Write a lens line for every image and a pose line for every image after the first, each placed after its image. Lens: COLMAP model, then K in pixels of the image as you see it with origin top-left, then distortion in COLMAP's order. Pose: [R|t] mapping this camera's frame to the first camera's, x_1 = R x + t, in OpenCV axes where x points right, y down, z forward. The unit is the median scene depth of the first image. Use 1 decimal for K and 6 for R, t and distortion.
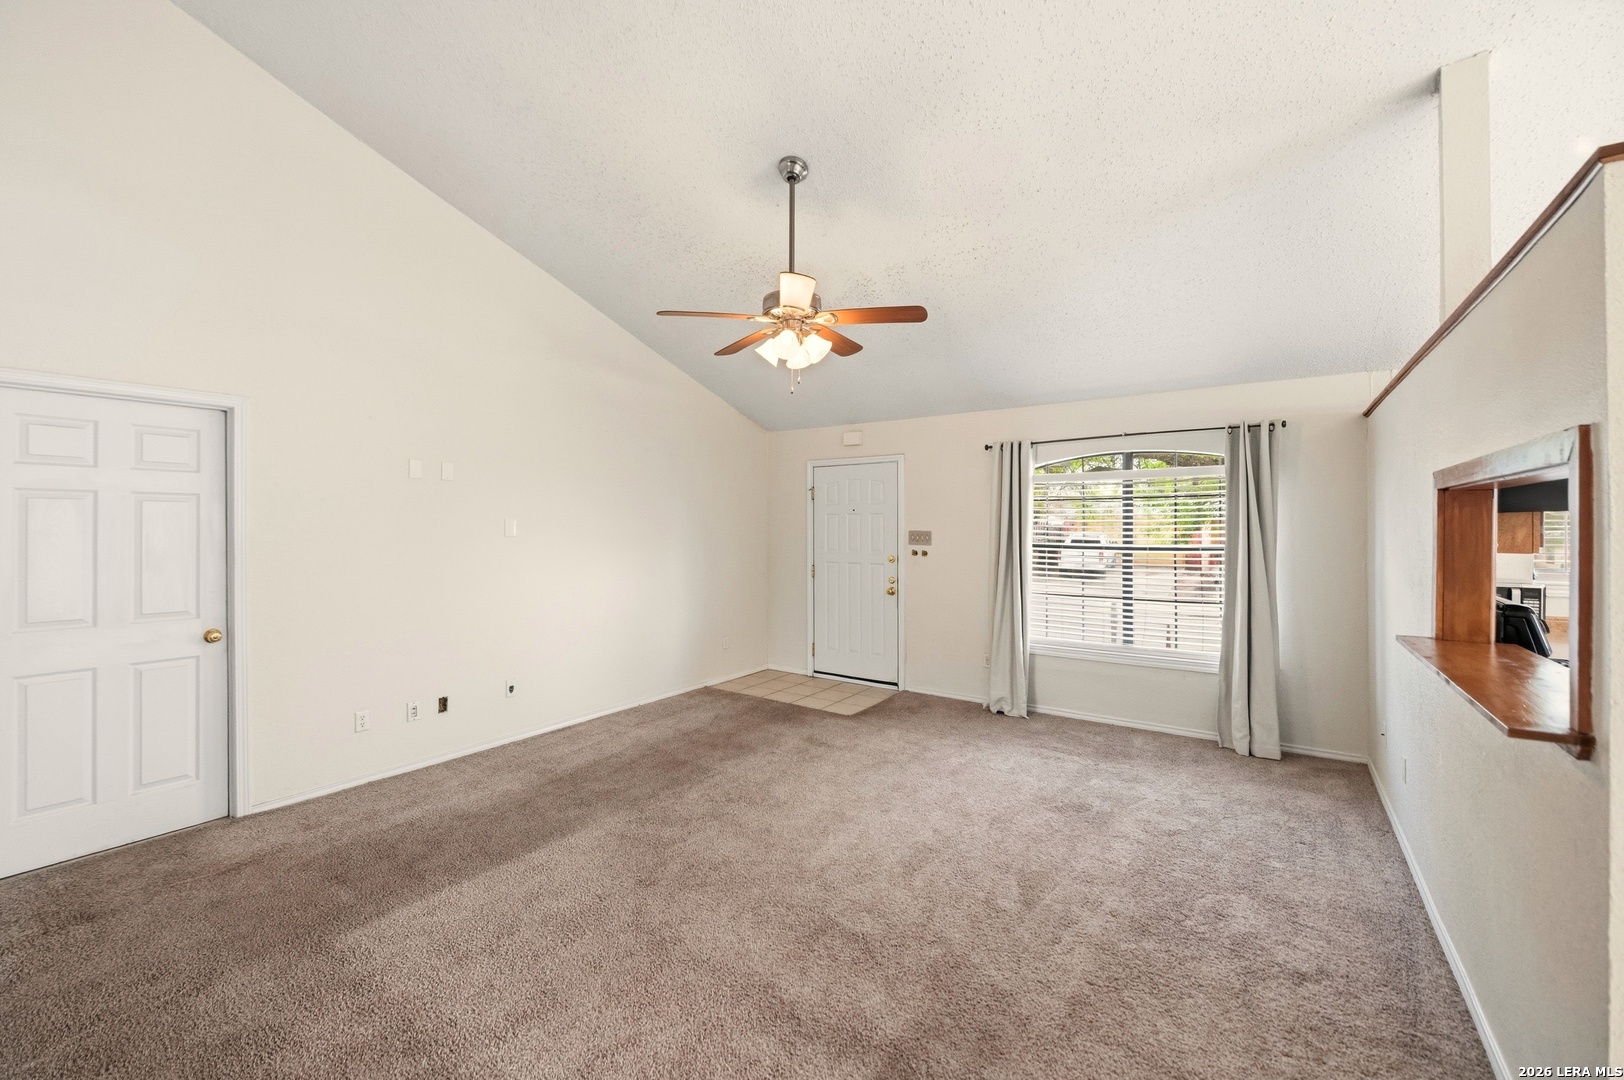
lens RADIAL K [[653.9, 0, 806.9], [0, 653.9, 521.6], [0, 0, 1]] dist [-0.009592, 0.000221]
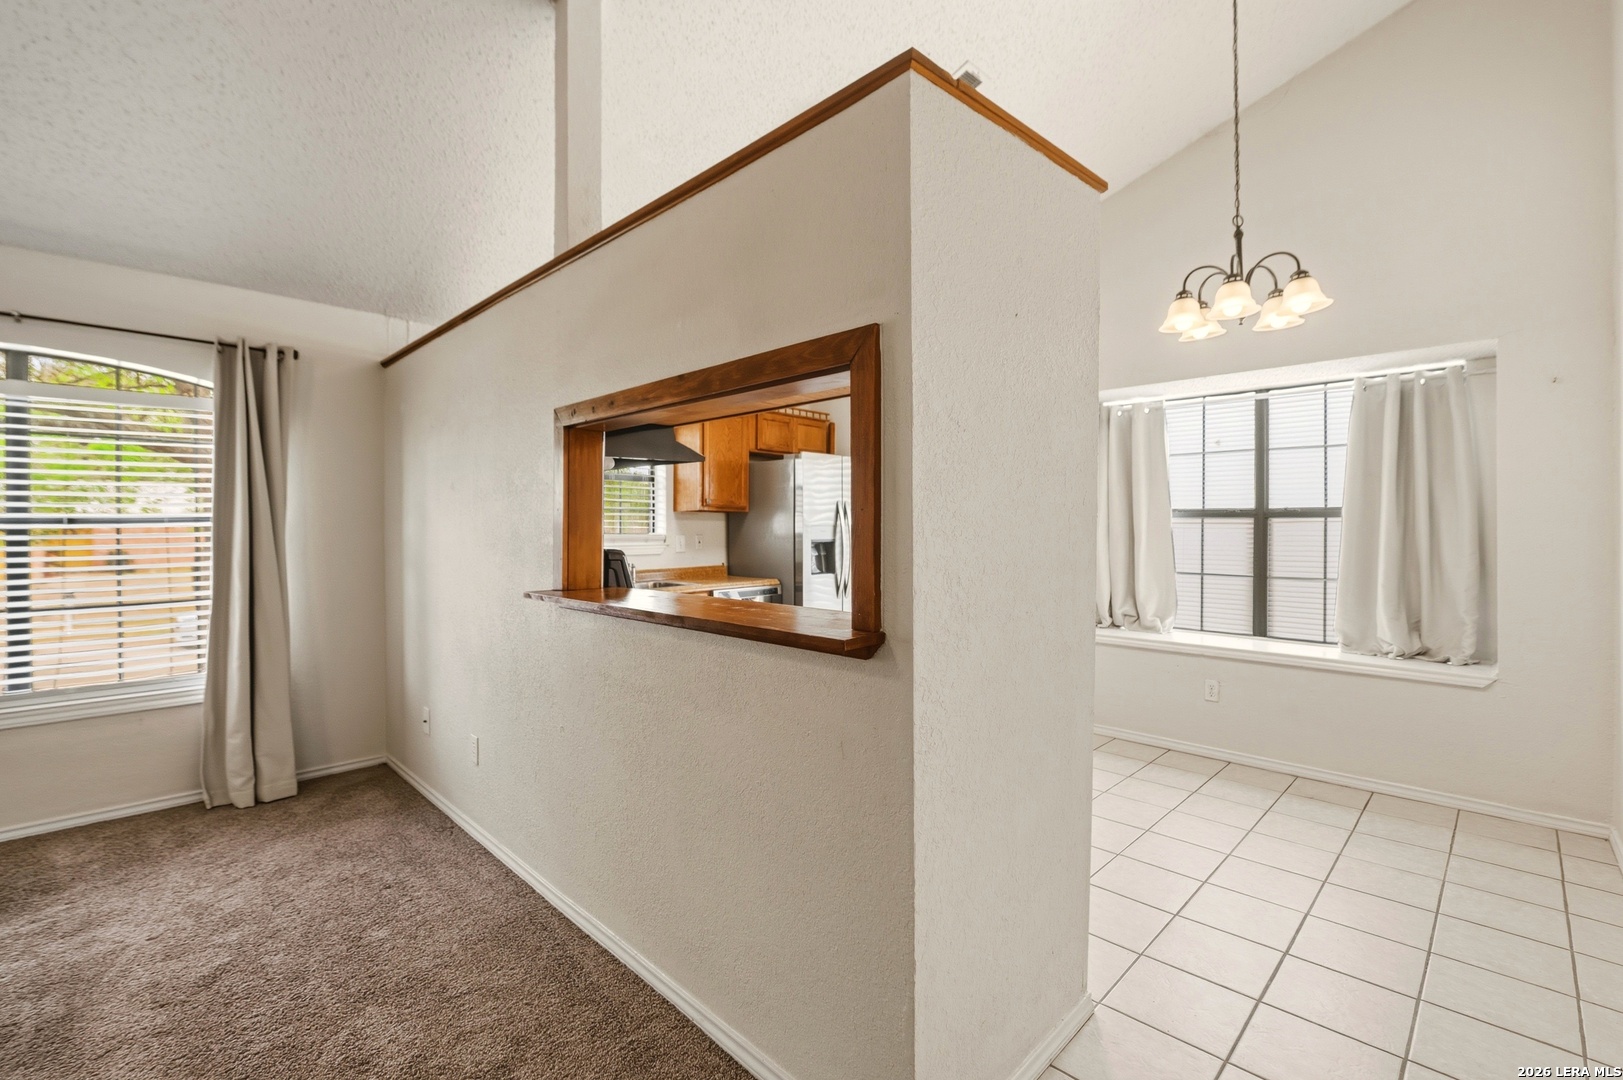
lens RADIAL K [[709.1, 0, 786.9], [0, 709.1, 526.8], [0, 0, 1]] dist [-0.008922, -0.000338]
pose [[0.187483, 0.002128, 0.982265, 0.027233], [-0.006508, 0.999978, -0.000924, 0.051833], [-0.982246, -0.006219, 0.187493, 0.288406]]
